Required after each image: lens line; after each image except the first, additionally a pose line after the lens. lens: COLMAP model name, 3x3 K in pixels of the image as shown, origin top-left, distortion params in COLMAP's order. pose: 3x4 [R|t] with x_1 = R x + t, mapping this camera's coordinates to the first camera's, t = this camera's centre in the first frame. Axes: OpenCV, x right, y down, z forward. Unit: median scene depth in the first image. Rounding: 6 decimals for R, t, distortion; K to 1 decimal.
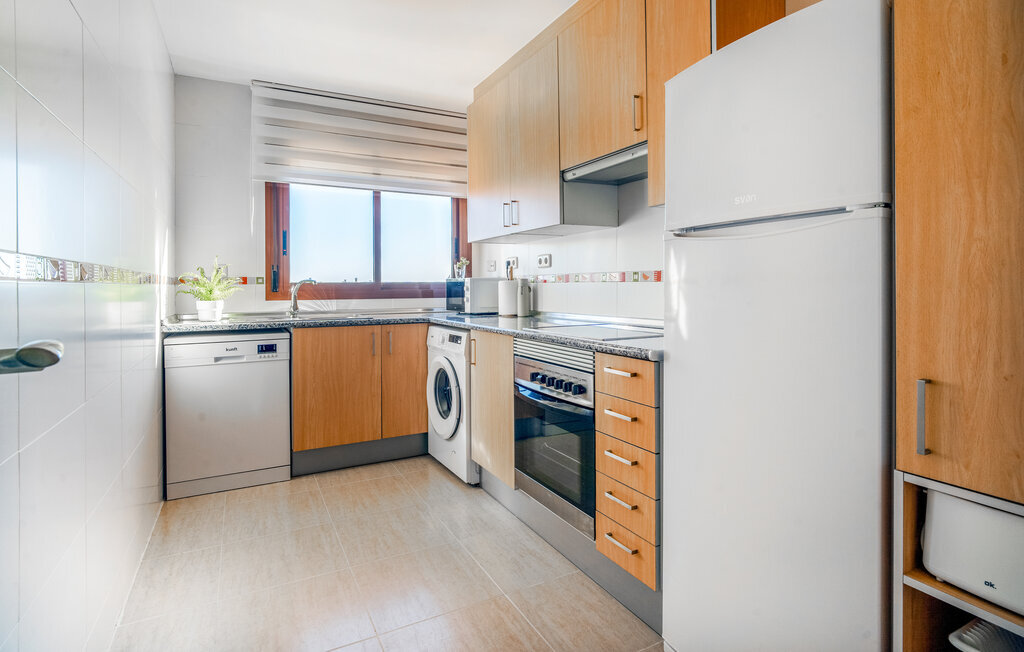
lens RADIAL K [[501.8, 0, 500.6], [0, 501.8, 284.4], [0, 0, 1]] dist [-0.000961, 0.007335]
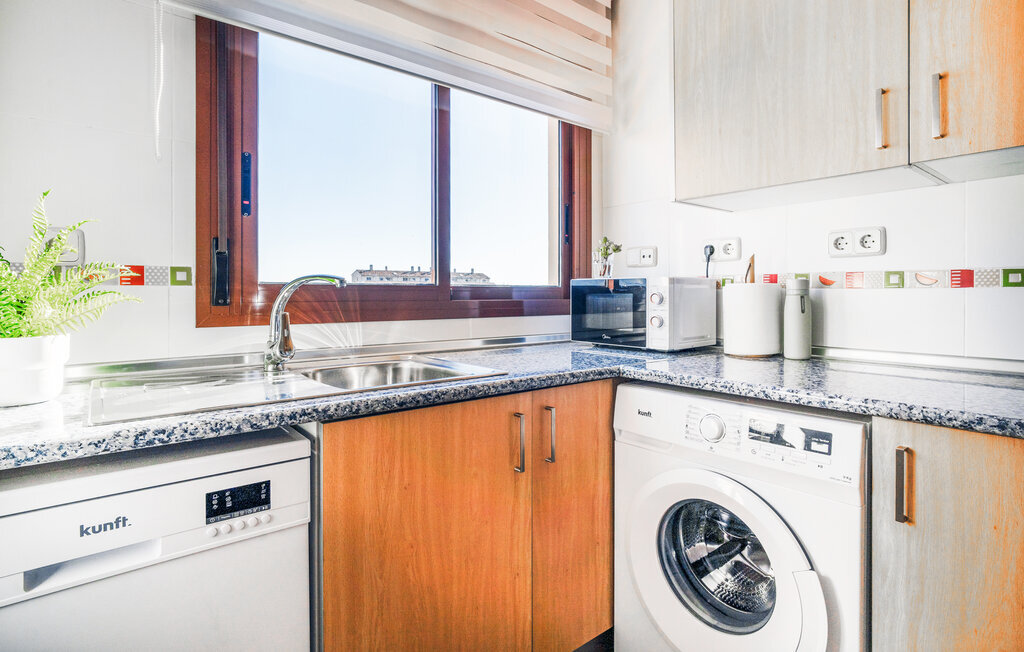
lens RADIAL K [[501.8, 0, 502.7], [0, 501.8, 297.0], [0, 0, 1]] dist [-0.000961, 0.007335]
pose [[0.979873, 0.004801, 0.199562, -0.325027], [-0.007492, 0.999891, 0.012731, 0.001799], [-0.199479, -0.013970, 0.979802, 0.592508]]
